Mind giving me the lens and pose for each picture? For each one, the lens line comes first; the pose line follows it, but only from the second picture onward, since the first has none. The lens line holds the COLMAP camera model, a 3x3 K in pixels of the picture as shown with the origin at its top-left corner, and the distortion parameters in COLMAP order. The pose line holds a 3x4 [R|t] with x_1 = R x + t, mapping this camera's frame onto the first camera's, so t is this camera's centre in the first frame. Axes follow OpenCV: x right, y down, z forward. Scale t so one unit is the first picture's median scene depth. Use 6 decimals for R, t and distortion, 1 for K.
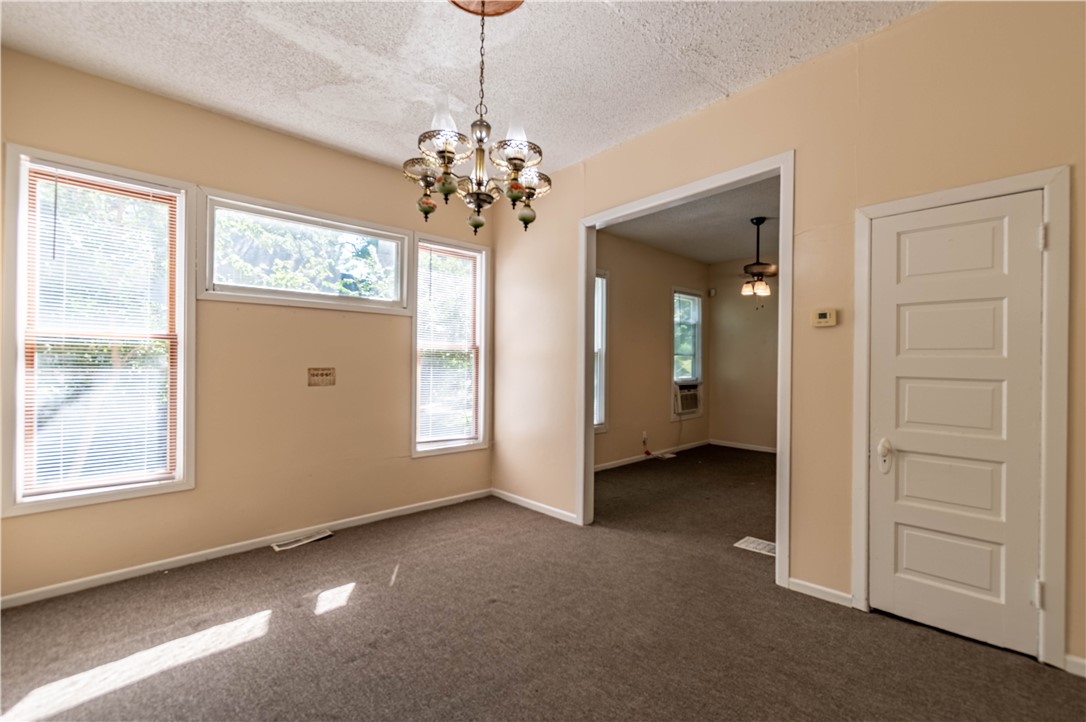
lens RADIAL K [[480.0, 0, 542.2], [0, 480.0, 359.5], [0, 0, 1]] dist [0.002118, 0.000011]
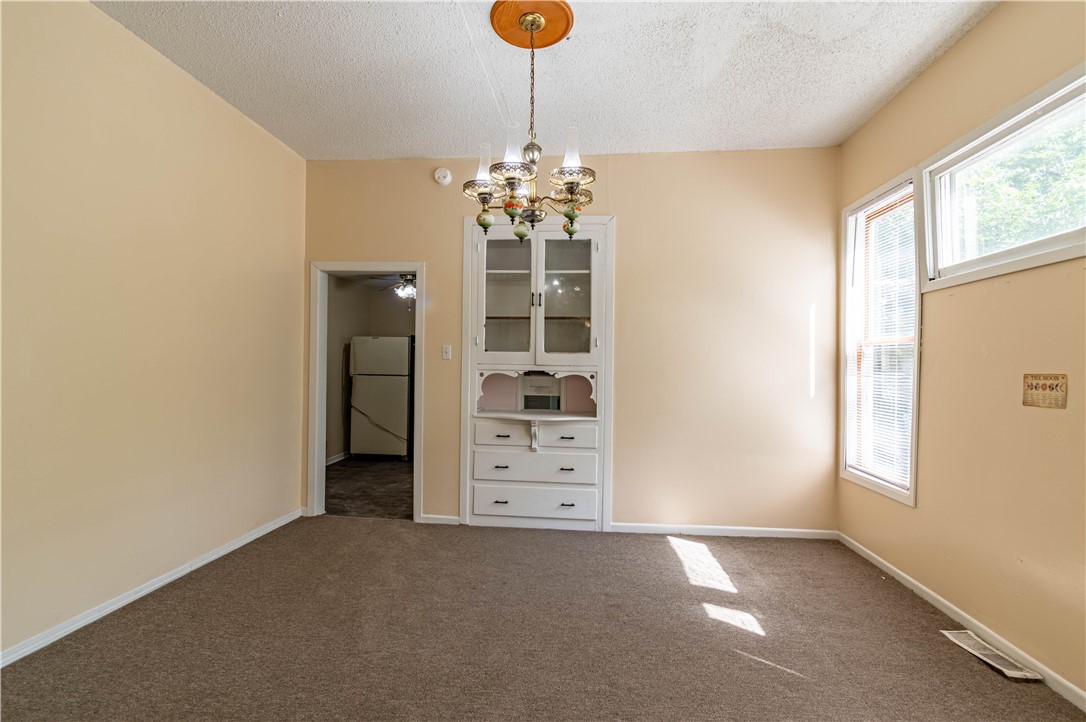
lens RADIAL K [[480.0, 0, 547.5], [0, 480.0, 366.1], [0, 0, 1]] dist [0.002118, 0.000011]
pose [[-0.750643, -0.012828, -0.660583, 0.326343], [-0.004729, 0.999890, -0.014044, 0.018881], [0.660691, -0.007418, -0.750621, 1.055508]]
